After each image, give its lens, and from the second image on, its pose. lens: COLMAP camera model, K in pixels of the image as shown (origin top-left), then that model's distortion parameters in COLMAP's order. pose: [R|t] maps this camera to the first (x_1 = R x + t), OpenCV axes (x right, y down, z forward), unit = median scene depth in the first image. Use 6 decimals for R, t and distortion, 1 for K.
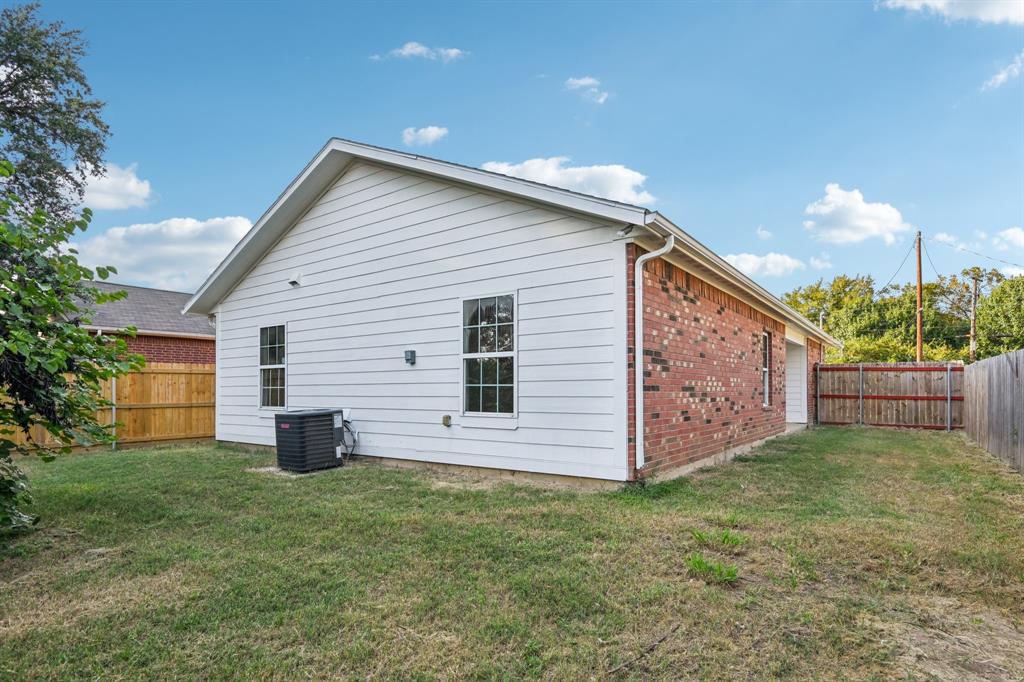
lens RADIAL K [[540.8, 0, 514.7], [0, 540.8, 396.2], [0, 0, 1]] dist [-0.004510, -0.000862]
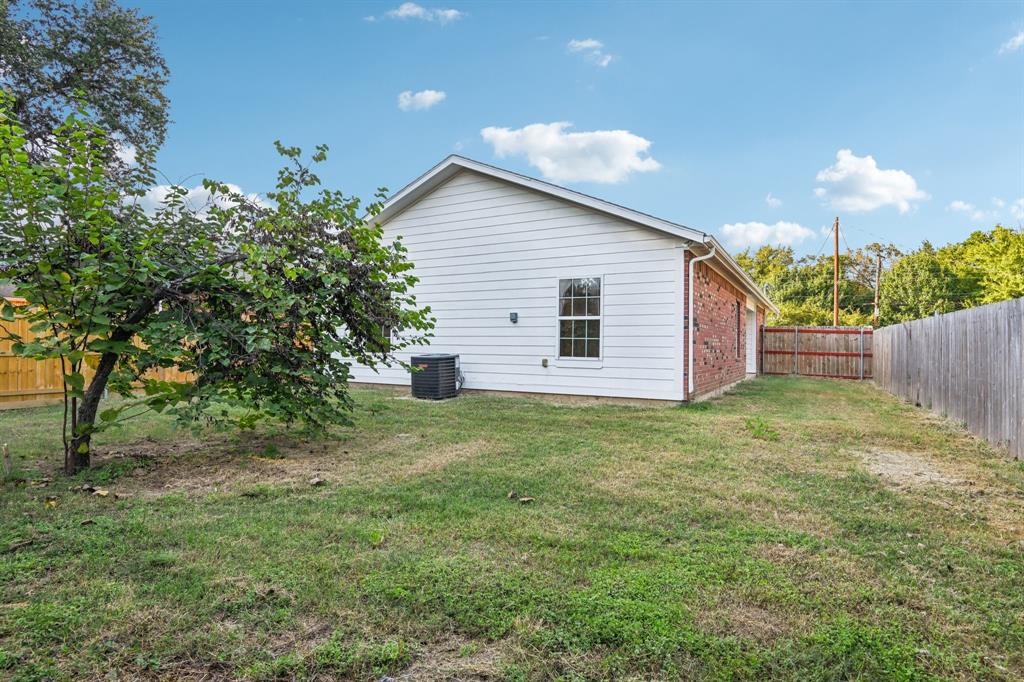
lens RADIAL K [[530.0, 0, 515.0], [0, 530.0, 345.9], [0, 0, 1]] dist [0.000474, -0.000108]
pose [[0.993897, 0.015550, 0.109206, -0.296044], [-0.014604, 0.999849, -0.009459, 0.012594], [-0.109337, 0.007806, 0.993974, -0.319430]]
